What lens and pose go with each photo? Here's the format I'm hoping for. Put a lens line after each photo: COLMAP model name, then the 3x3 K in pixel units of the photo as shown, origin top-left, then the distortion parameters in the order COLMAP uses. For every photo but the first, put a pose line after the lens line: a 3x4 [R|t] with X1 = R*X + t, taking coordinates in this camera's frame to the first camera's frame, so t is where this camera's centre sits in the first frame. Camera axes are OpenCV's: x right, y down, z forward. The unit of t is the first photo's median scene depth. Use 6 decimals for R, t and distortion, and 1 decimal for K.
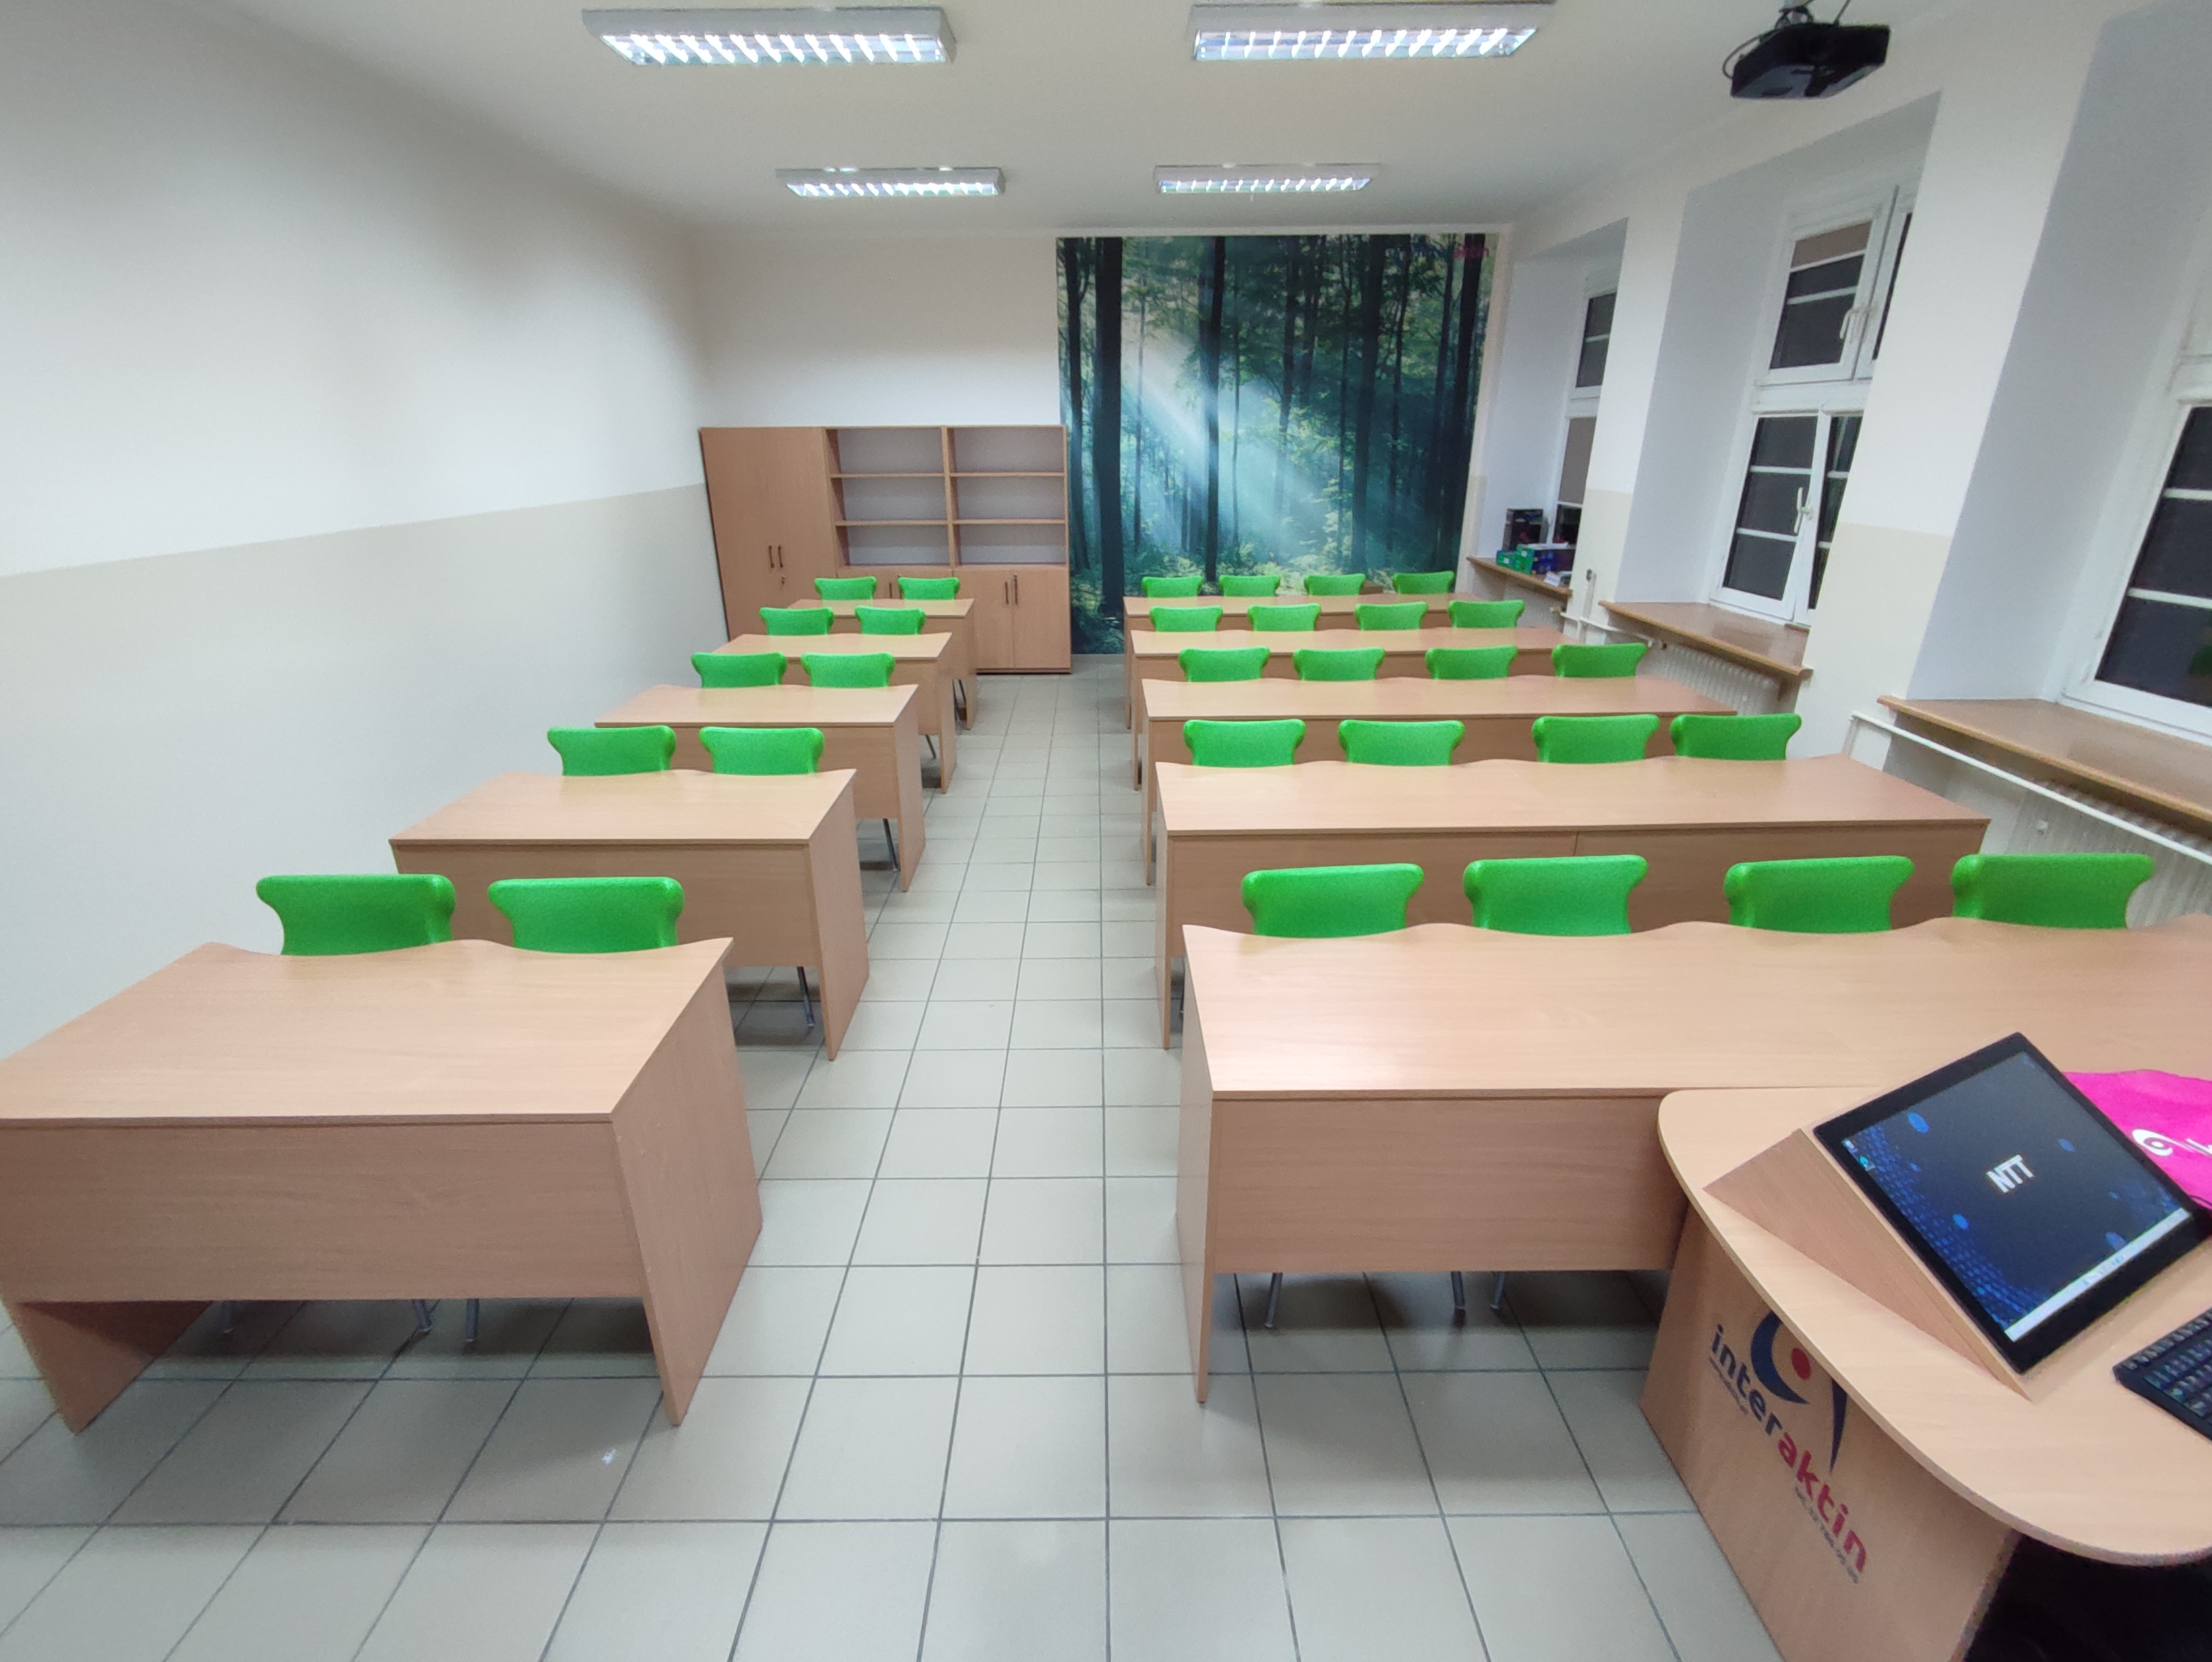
lens RADIAL K [[1007.9, 0, 1103.6], [0, 1007.9, 840.5], [0, 0, 1]] dist [-0.005279, -0.000080]
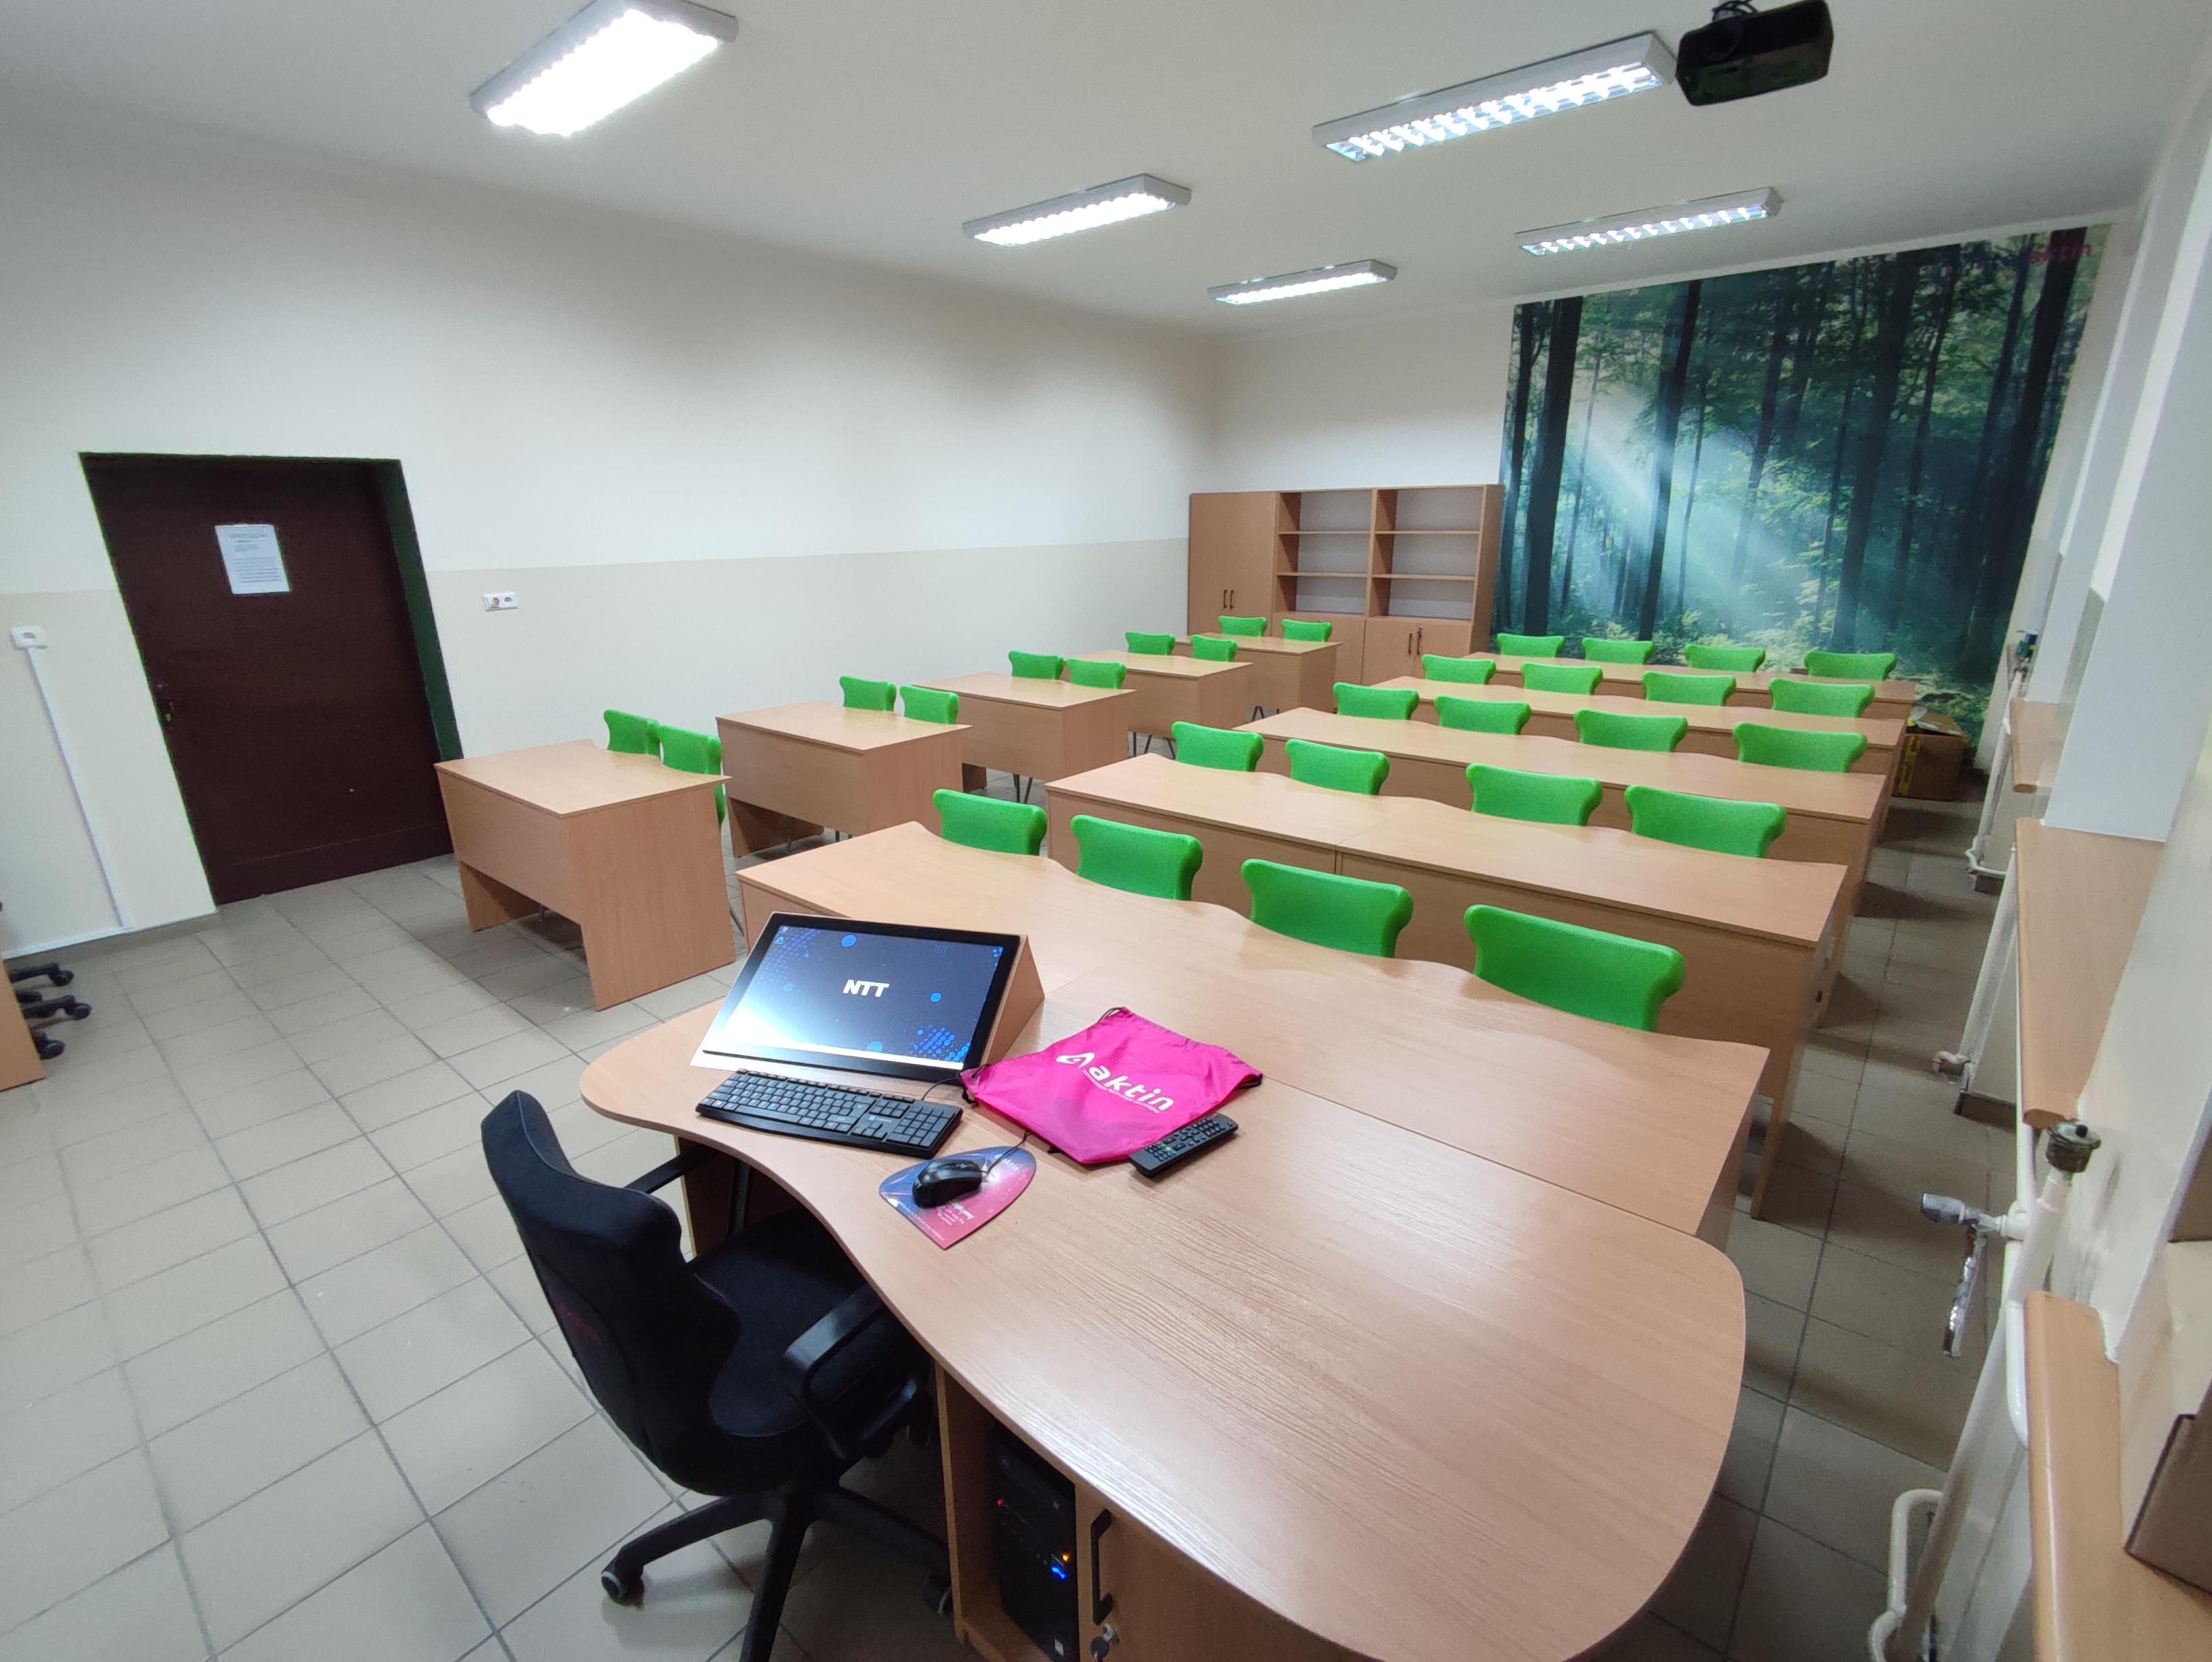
lens RADIAL K [[1007.9, 0, 1106.8], [0, 1007.9, 840.7], [0, 0, 1]] dist [-0.005279, -0.000080]
pose [[0.763236, 0.195131, -0.615950, 0.364979], [-0.233726, 0.972129, 0.018353, 0.006688], [0.602364, 0.129956, 0.787572, 0.017748]]
